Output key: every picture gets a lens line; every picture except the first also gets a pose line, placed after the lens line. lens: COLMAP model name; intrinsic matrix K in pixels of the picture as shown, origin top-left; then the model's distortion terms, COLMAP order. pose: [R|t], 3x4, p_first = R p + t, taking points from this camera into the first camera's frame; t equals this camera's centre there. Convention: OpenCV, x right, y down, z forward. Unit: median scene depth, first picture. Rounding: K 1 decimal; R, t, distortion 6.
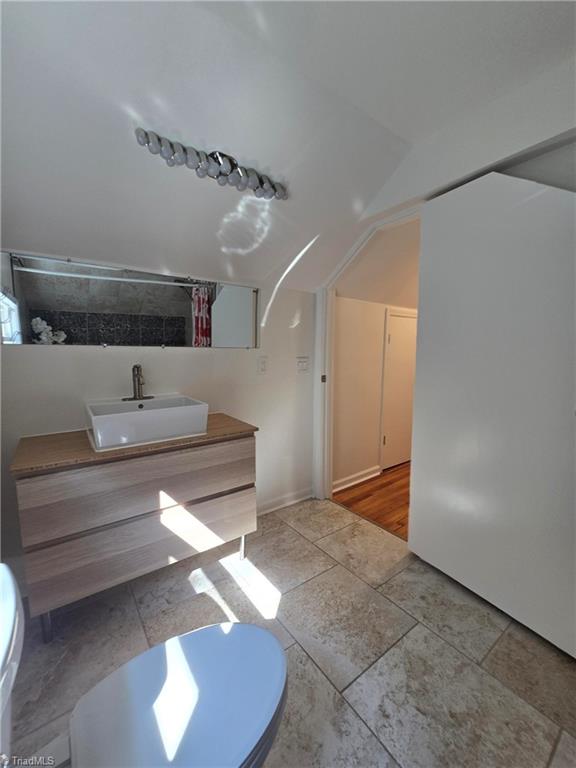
lens RADIAL K [[316.3, 0, 290.6], [0, 316.3, 389.0], [0, 0, 1]] dist [-0.001492, 0.000193]
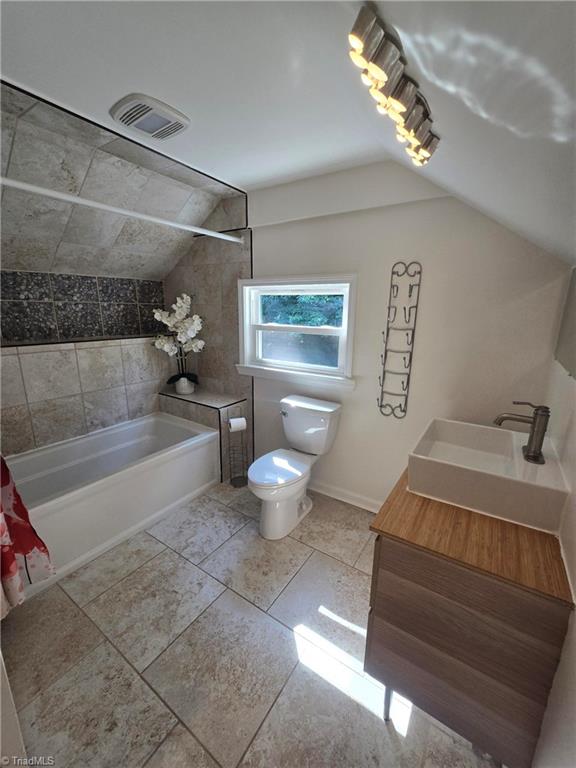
lens RADIAL K [[316.3, 0, 290.6], [0, 316.3, 389.0], [0, 0, 1]] dist [-0.001492, 0.000193]
pose [[-0.939060, 0.065130, -0.337528, 0.252932], [-0.061813, 0.933889, 0.352179, -0.355982], [0.338151, 0.351581, -0.872952, 1.622777]]
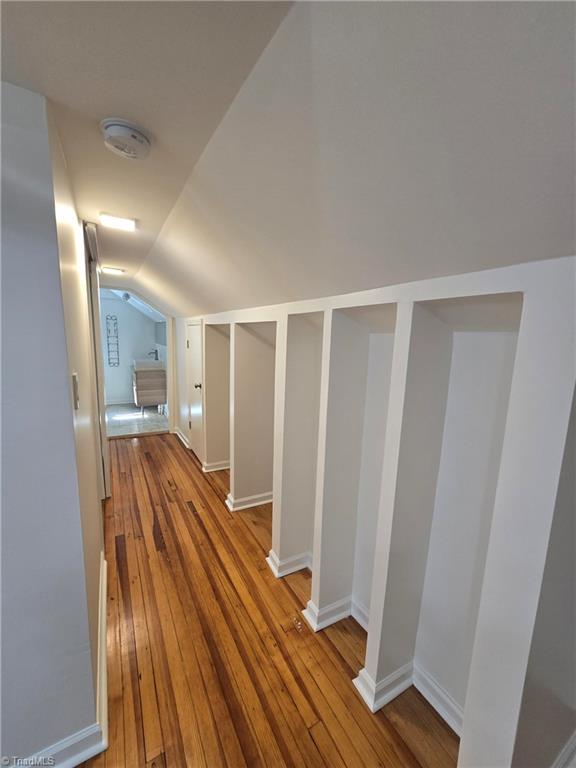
lens RADIAL K [[316.3, 0, 290.6], [0, 316.3, 389.0], [0, 0, 1]] dist [-0.001492, 0.000193]
pose [[-0.114917, 0.154477, -0.981290, 3.263904], [-0.162679, 0.971572, 0.171998, -0.575167], [0.979964, 0.179401, -0.086520, 3.292799]]
